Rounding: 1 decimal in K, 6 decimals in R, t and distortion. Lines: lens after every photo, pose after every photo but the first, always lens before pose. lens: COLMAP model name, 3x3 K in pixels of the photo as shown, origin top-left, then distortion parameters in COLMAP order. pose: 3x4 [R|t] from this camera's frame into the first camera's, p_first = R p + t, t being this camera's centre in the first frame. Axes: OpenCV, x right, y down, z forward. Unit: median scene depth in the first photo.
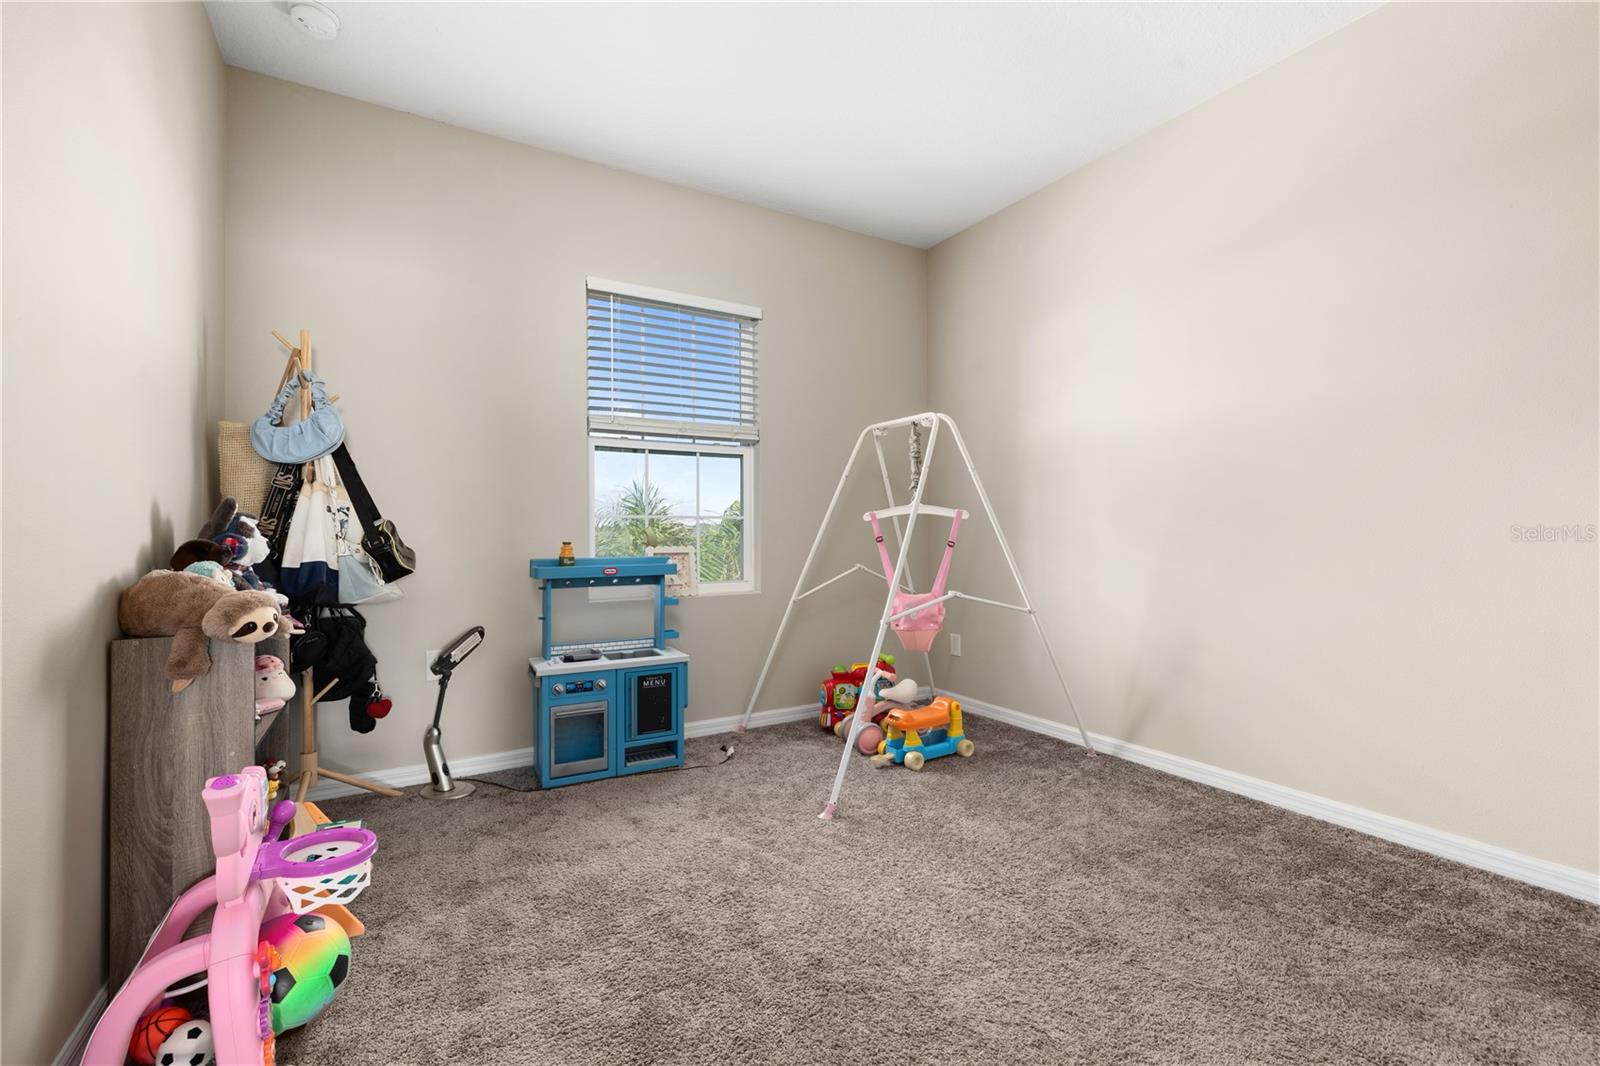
lens RADIAL K [[681.1, 0, 795.9], [0, 681.1, 530.1], [0, 0, 1]] dist [-0.000841, 0.001459]
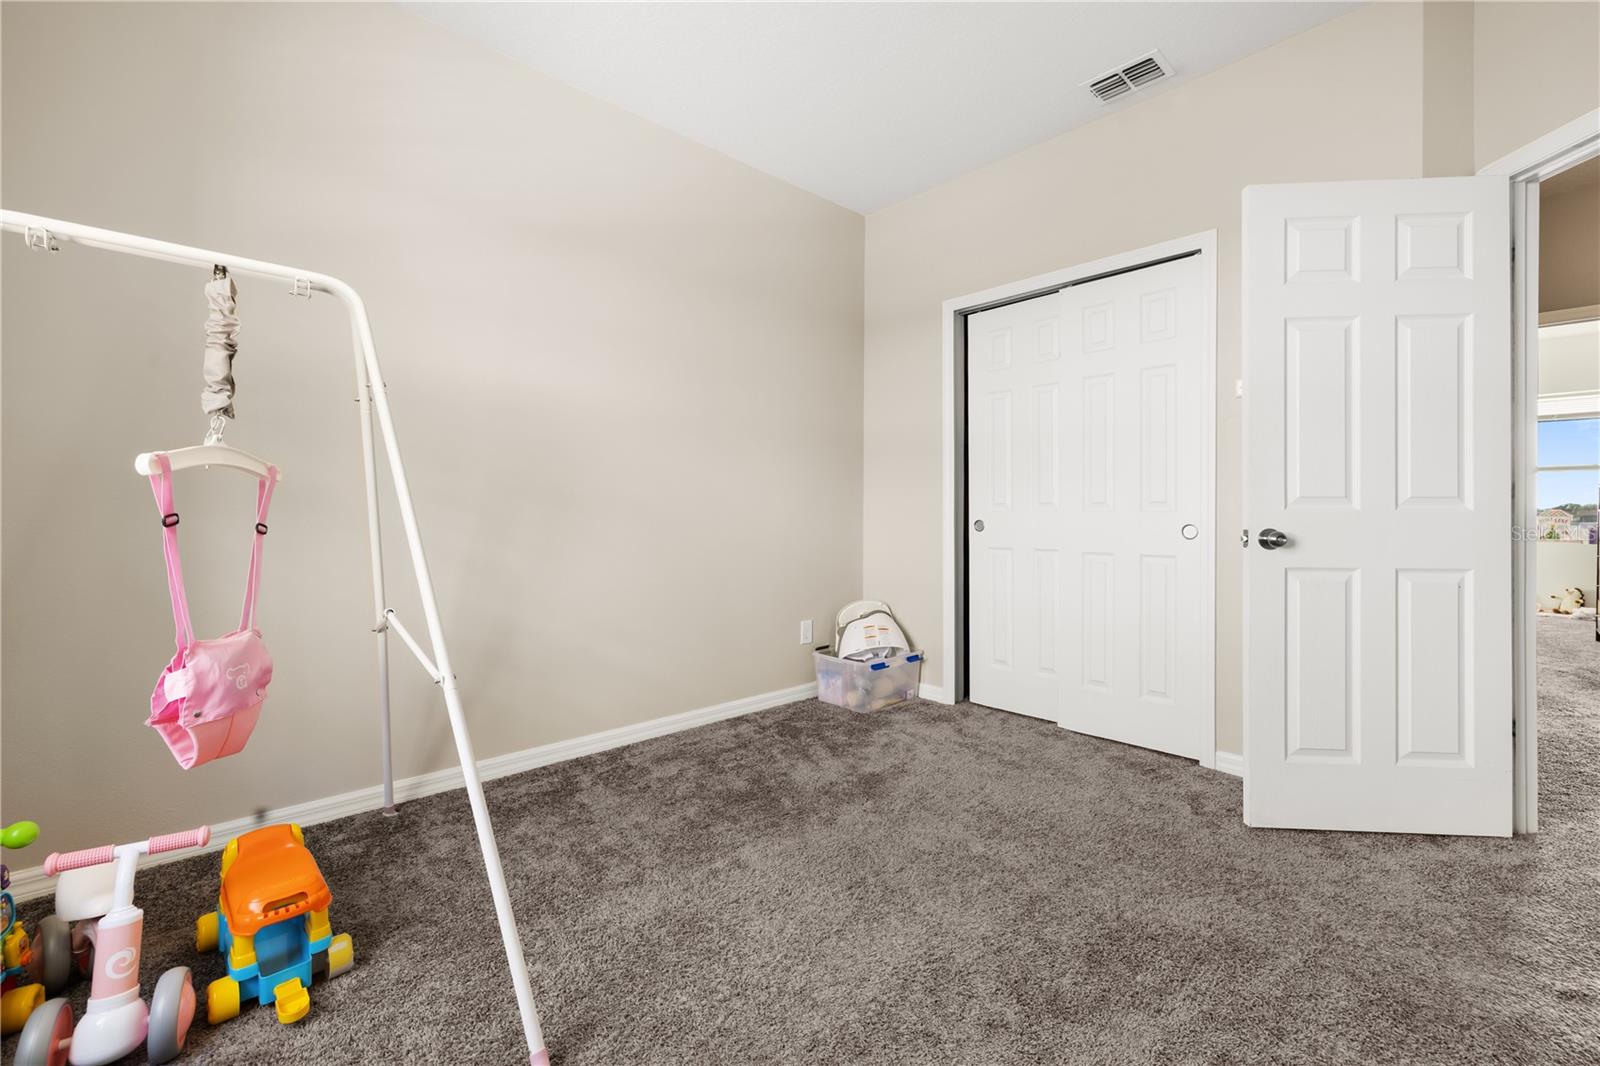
lens RADIAL K [[681.1, 0, 808.1], [0, 681.1, 520.5], [0, 0, 1]] dist [-0.000841, 0.001459]
pose [[-0.206686, -0.007506, 0.978378, -0.364839], [0.003660, 0.999958, 0.008445, 0.012118], [-0.978400, 0.005326, -0.206650, 0.709400]]
